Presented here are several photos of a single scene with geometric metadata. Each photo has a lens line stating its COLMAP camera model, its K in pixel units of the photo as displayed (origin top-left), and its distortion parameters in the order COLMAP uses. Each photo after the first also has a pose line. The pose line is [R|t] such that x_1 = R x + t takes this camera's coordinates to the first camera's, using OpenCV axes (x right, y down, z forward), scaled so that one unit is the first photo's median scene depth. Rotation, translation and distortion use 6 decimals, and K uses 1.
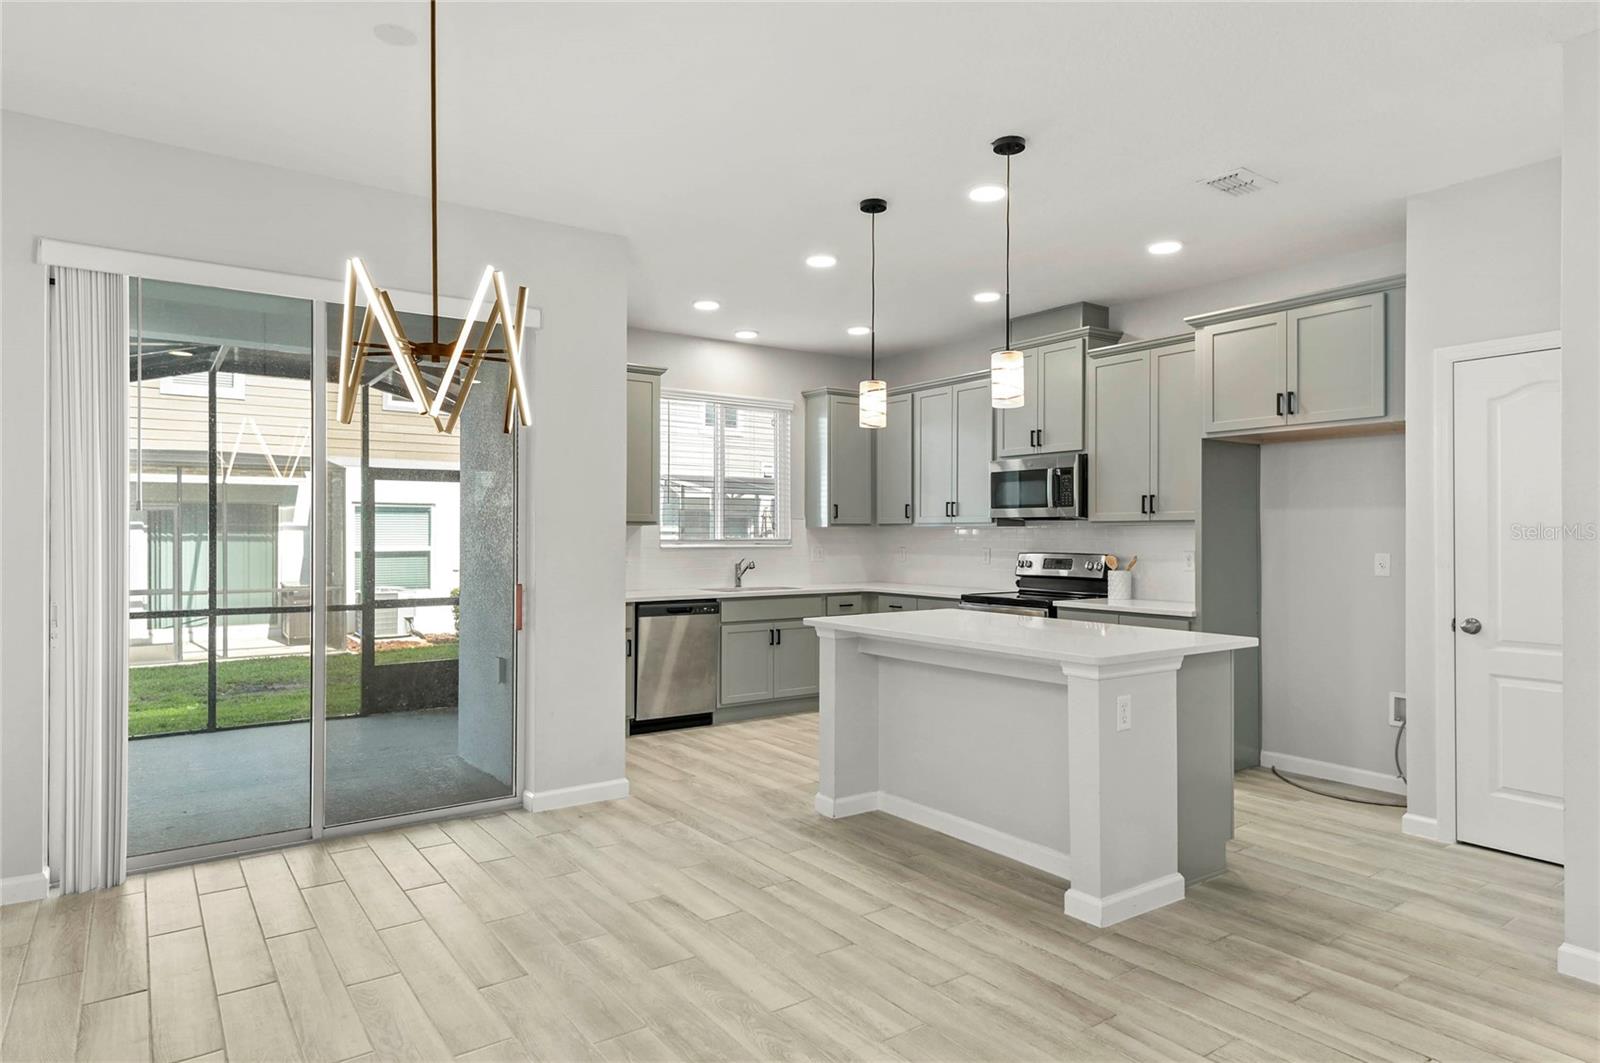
lens RADIAL K [[927.9, 0, 794.3], [0, 927.9, 529.2], [0, 0, 1]] dist [0.017205, -0.002197]
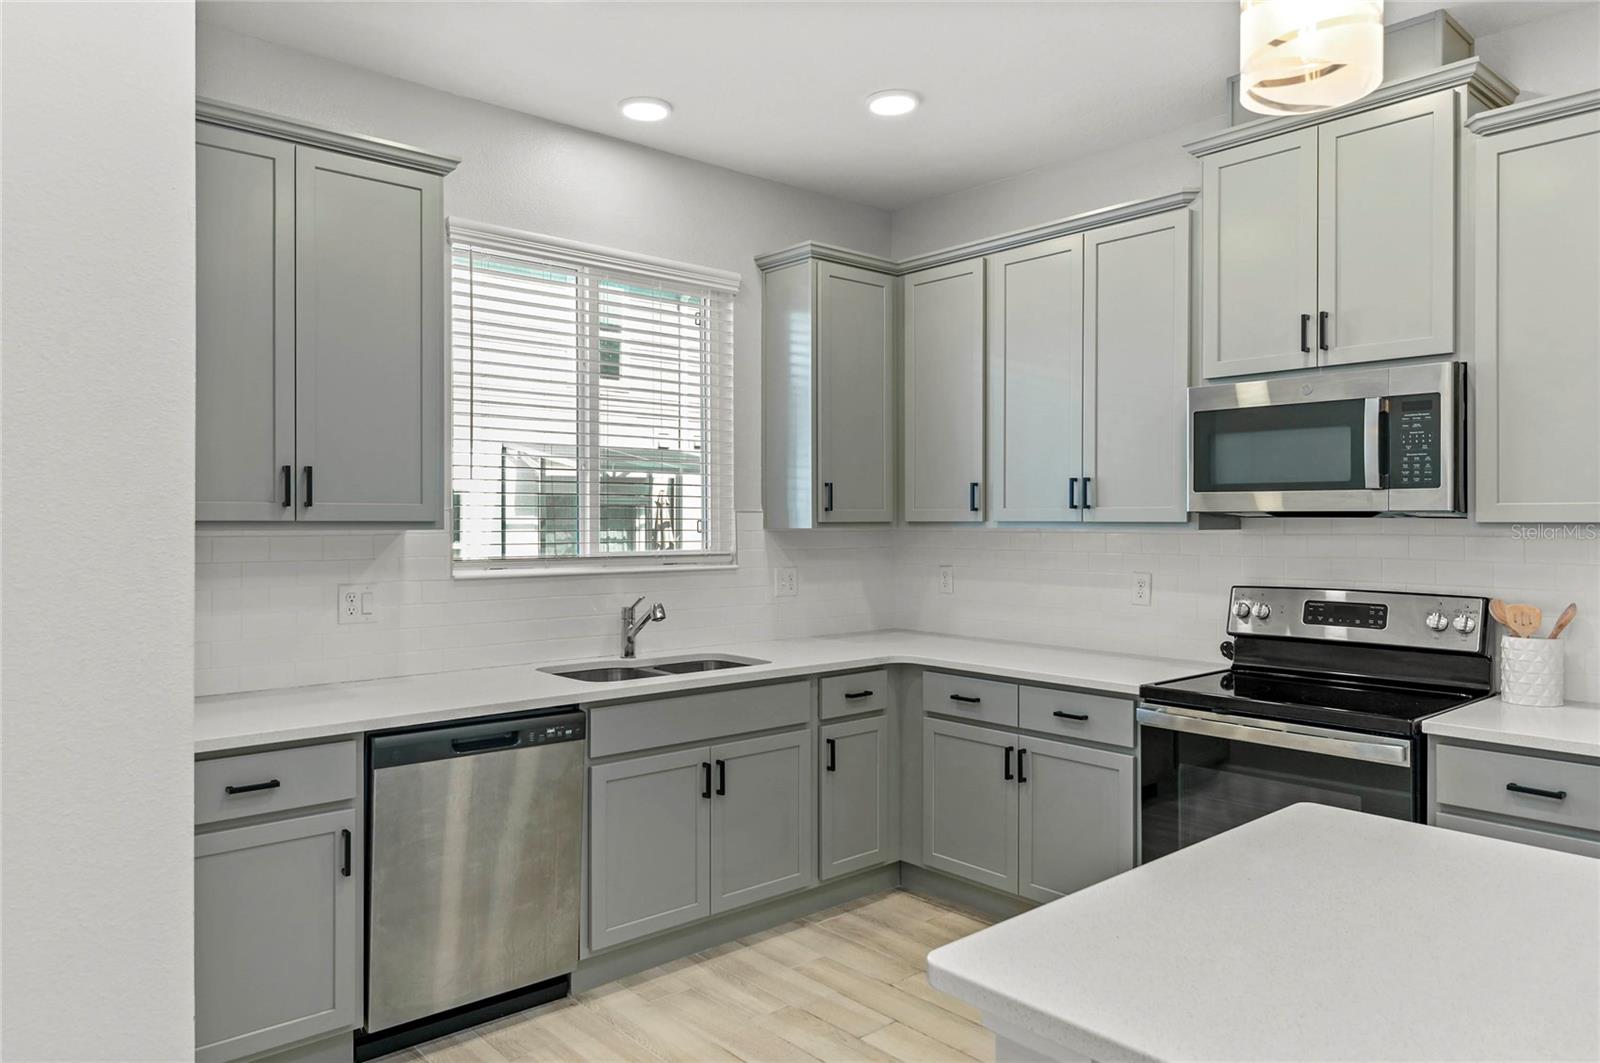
lens RADIAL K [[1050.7, 0, 798.5], [0, 1050.7, 521.0], [0, 0, 1]] dist [0.003767, -0.001876]
pose [[0.994230, -0.001751, 0.107258, -0.037921], [0.001246, 0.999988, 0.004772, -0.011256], [-0.107265, -0.004611, 0.994220, 0.548268]]
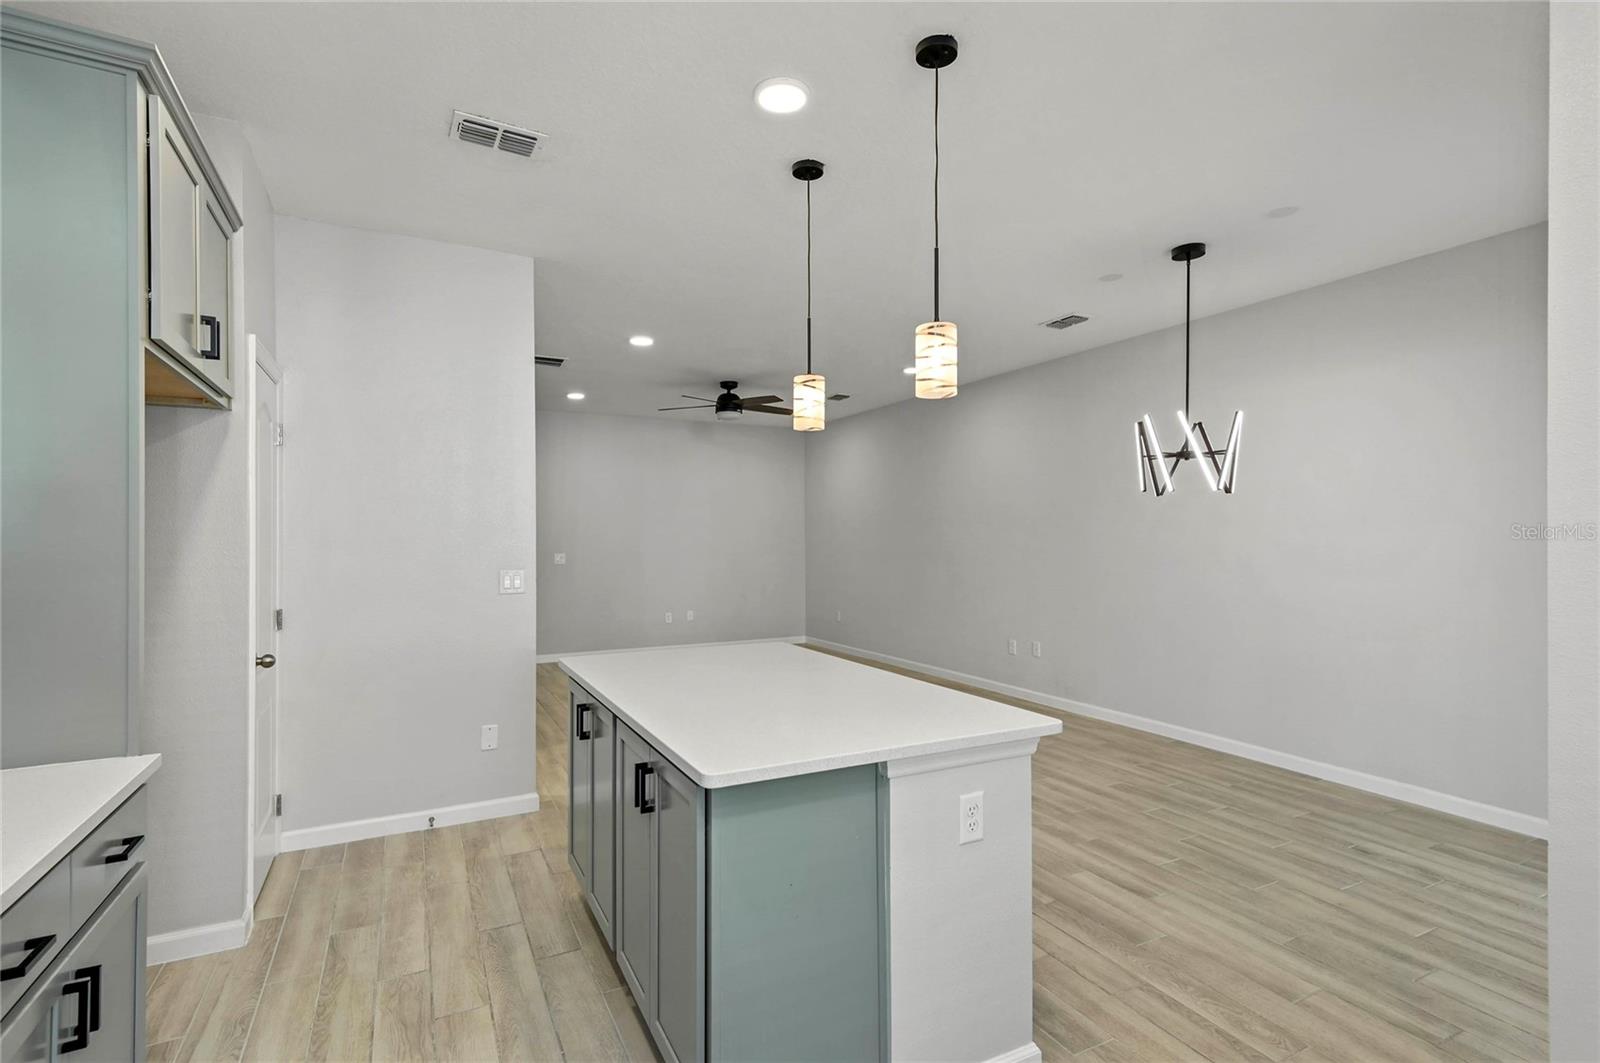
lens RADIAL K [[763.4, 0, 800.0], [0, 763.4, 531.5], [0, 0, 1]] dist [0.020006, 0.000074]
pose [[-0.990885, -0.001181, 0.134709, 0.076043], [-0.001780, 0.999989, -0.004321, -0.011550], [-0.134702, -0.004522, -0.990876, 1.088268]]
